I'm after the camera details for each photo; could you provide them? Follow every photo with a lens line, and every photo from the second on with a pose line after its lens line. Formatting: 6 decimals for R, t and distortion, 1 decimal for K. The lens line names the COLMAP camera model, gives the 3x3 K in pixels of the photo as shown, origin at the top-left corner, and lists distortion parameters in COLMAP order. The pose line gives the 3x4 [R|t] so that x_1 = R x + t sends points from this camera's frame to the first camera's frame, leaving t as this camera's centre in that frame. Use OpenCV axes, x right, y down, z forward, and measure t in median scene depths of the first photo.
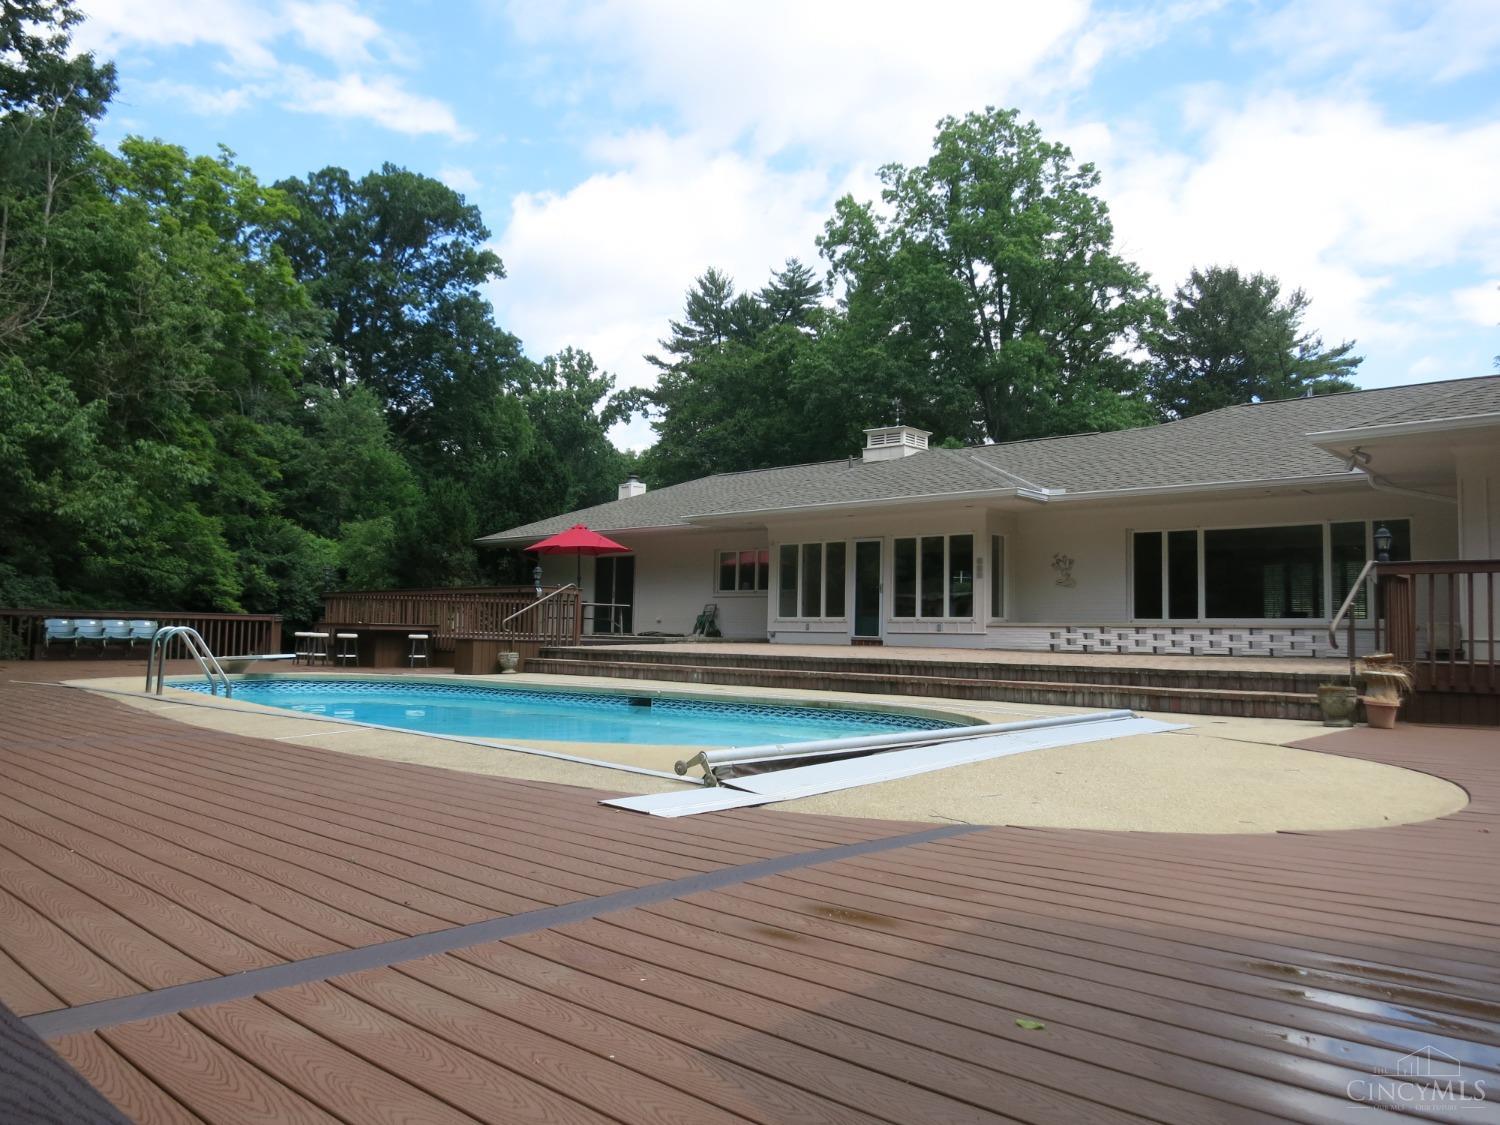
lens RADIAL K [[1073.0, 0, 745.0], [0, 1073.0, 550.3], [0, 0, 1]] dist [-0.029503, -0.014520]
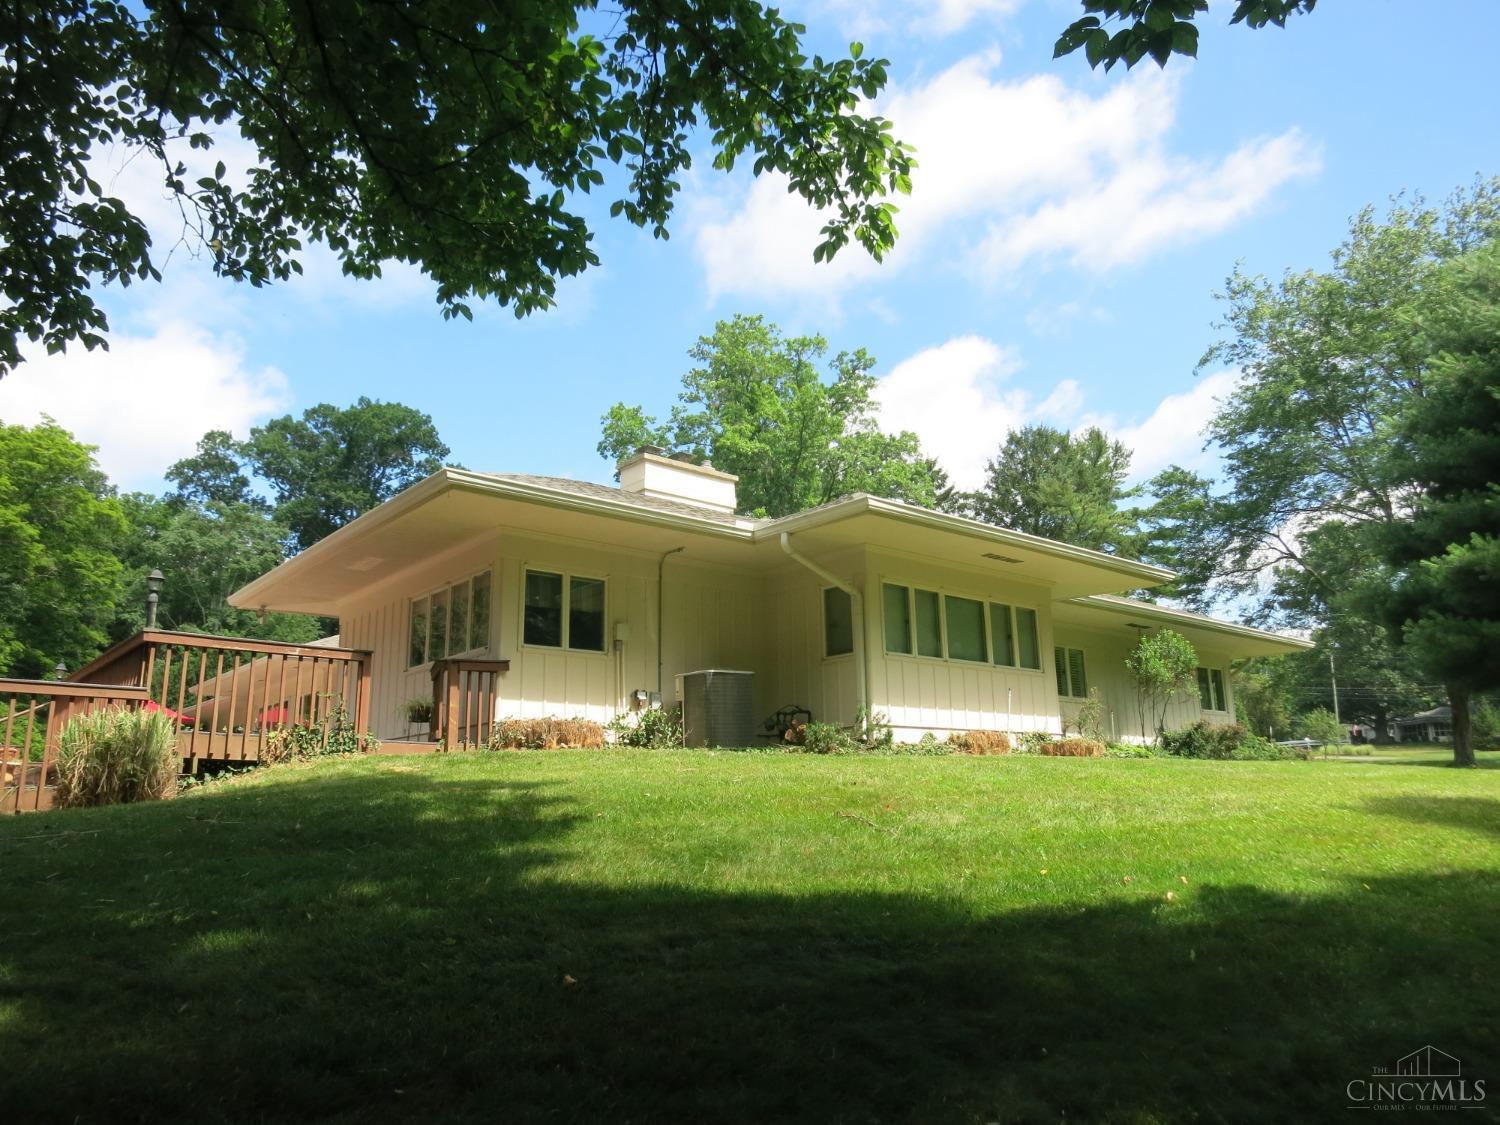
lens RADIAL K [[1073.0, 0, 740.7], [0, 1073.0, 566.8], [0, 0, 1]] dist [-0.029503, -0.014520]
pose [[0.989168, -0.070478, -0.128761, 0.455222], [0.049894, 0.986399, -0.156616, 0.036583], [0.138048, 0.148495, 0.979230, -0.093477]]
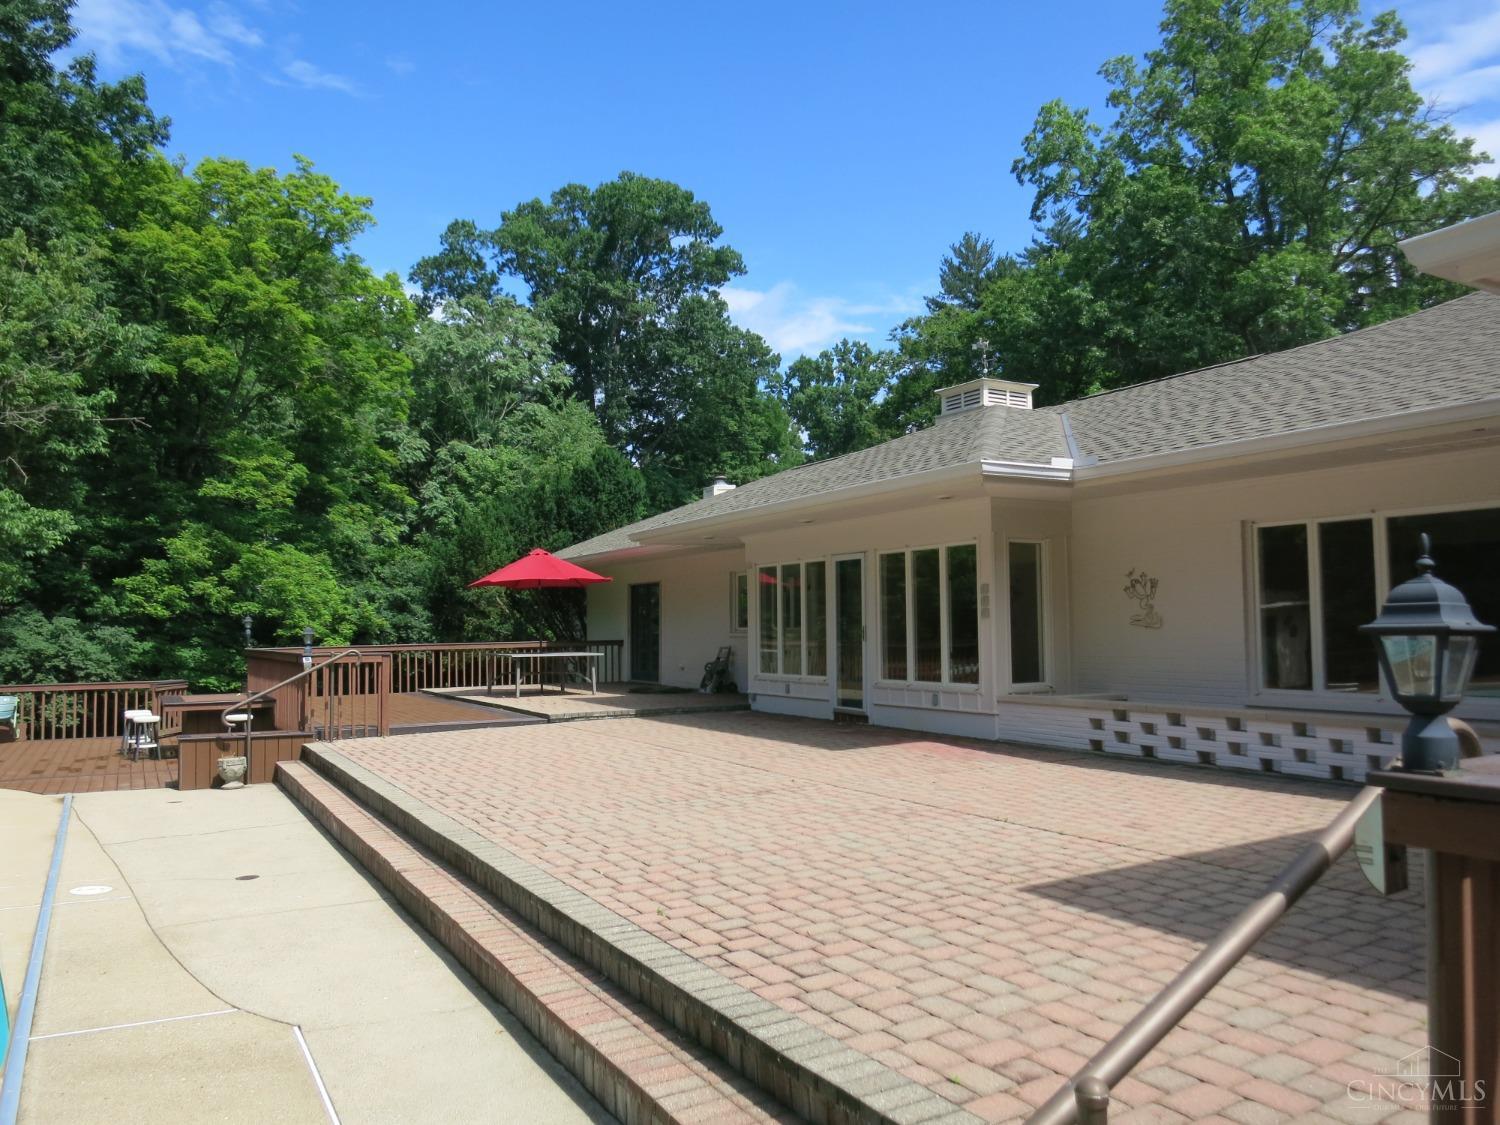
lens RADIAL K [[1073.0, 0, 742.1], [0, 1073.0, 564.2], [0, 0, 1]] dist [-0.029503, -0.014520]
pose [[0.948441, -0.048363, -0.313244, 0.143945], [0.053539, 0.998534, 0.007939, -0.008106], [0.312401, -0.024300, 0.949640, 0.208009]]
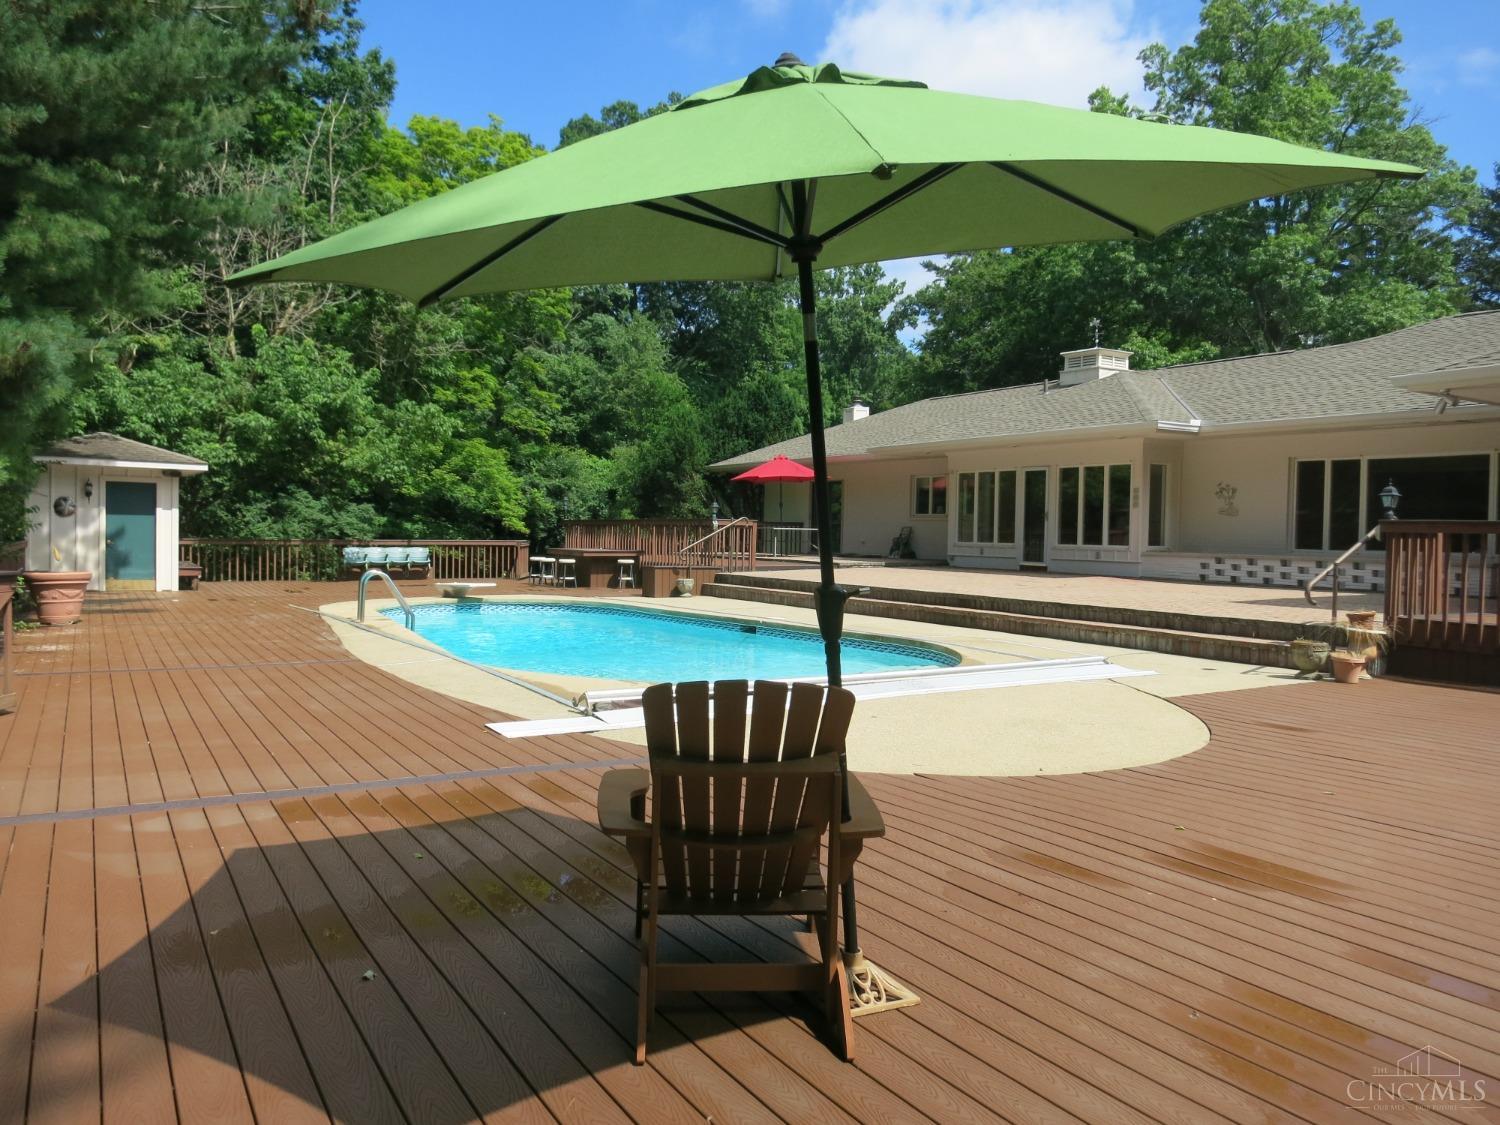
lens RADIAL K [[1073.0, 0, 745.2], [0, 1073.0, 551.2], [0, 0, 1]] dist [-0.029503, -0.014520]
pose [[0.959548, 0.002957, -0.281528, 0.077313], [0.023176, 0.995722, 0.089450, -0.016717], [0.280588, -0.092356, 0.955375, -0.039665]]
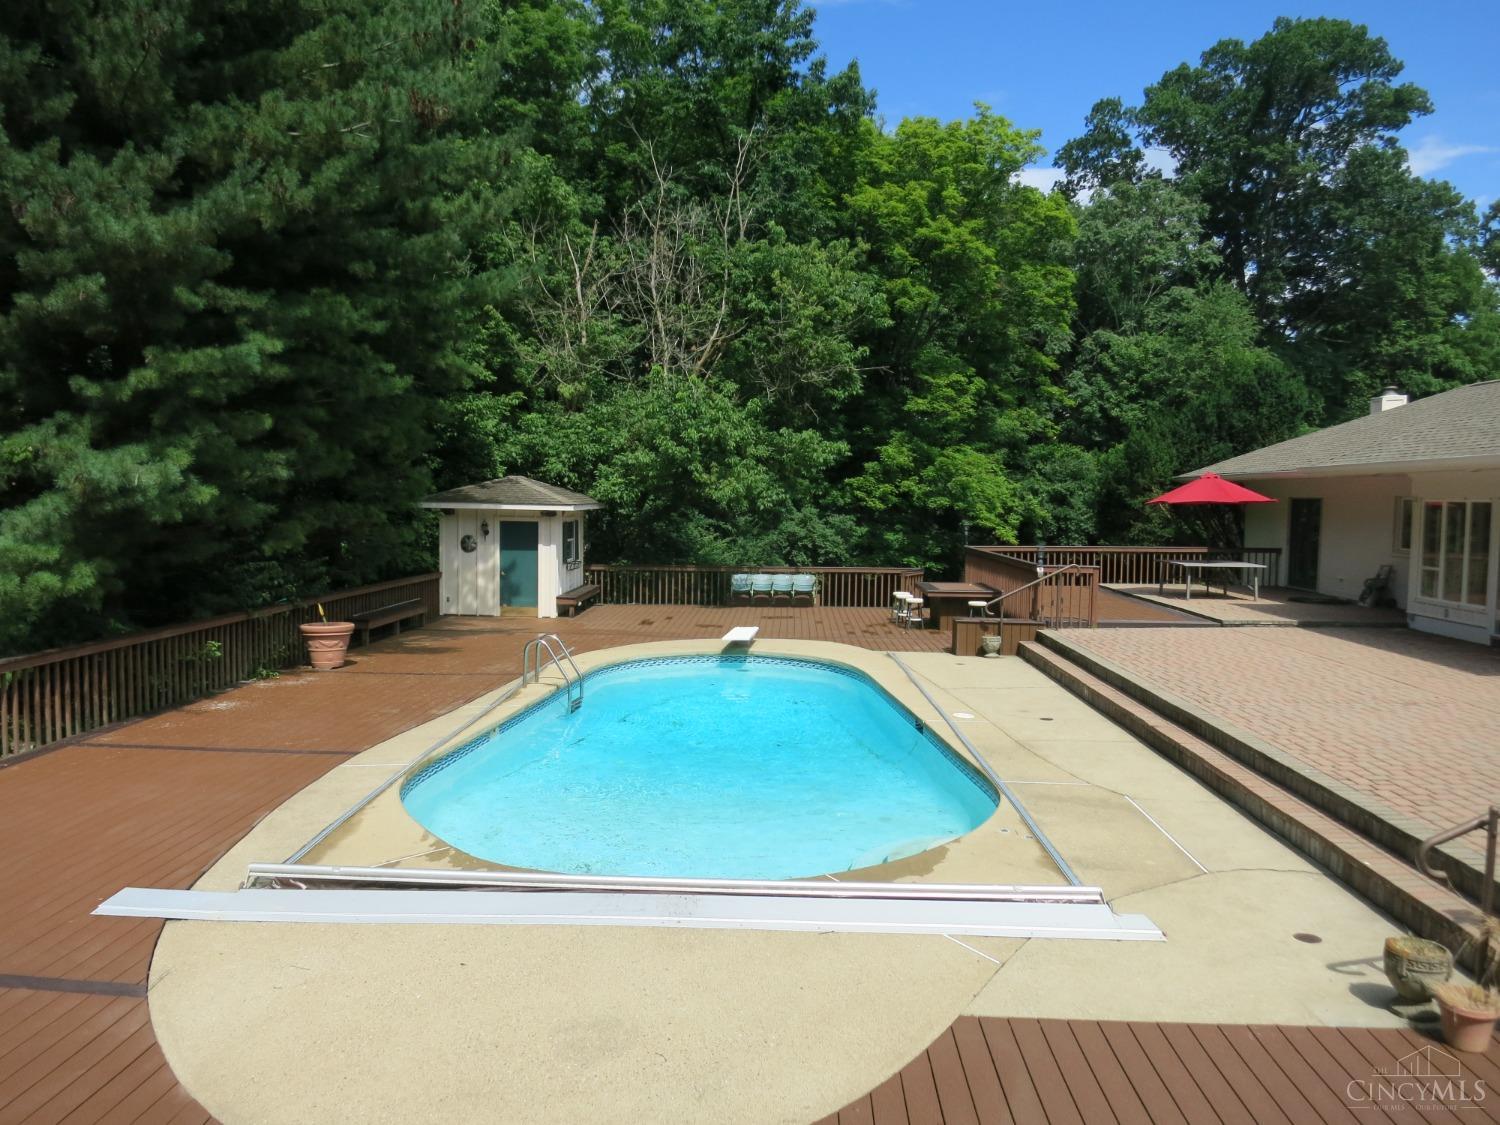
lens RADIAL K [[1073.0, 0, 757.7], [0, 1073.0, 564.1], [0, 0, 1]] dist [-0.029503, -0.014520]
pose [[0.642984, 0.036824, -0.764994, 0.184092], [0.059210, 0.993464, 0.097588, -0.037555], [0.763587, -0.108043, 0.636601, 0.094632]]
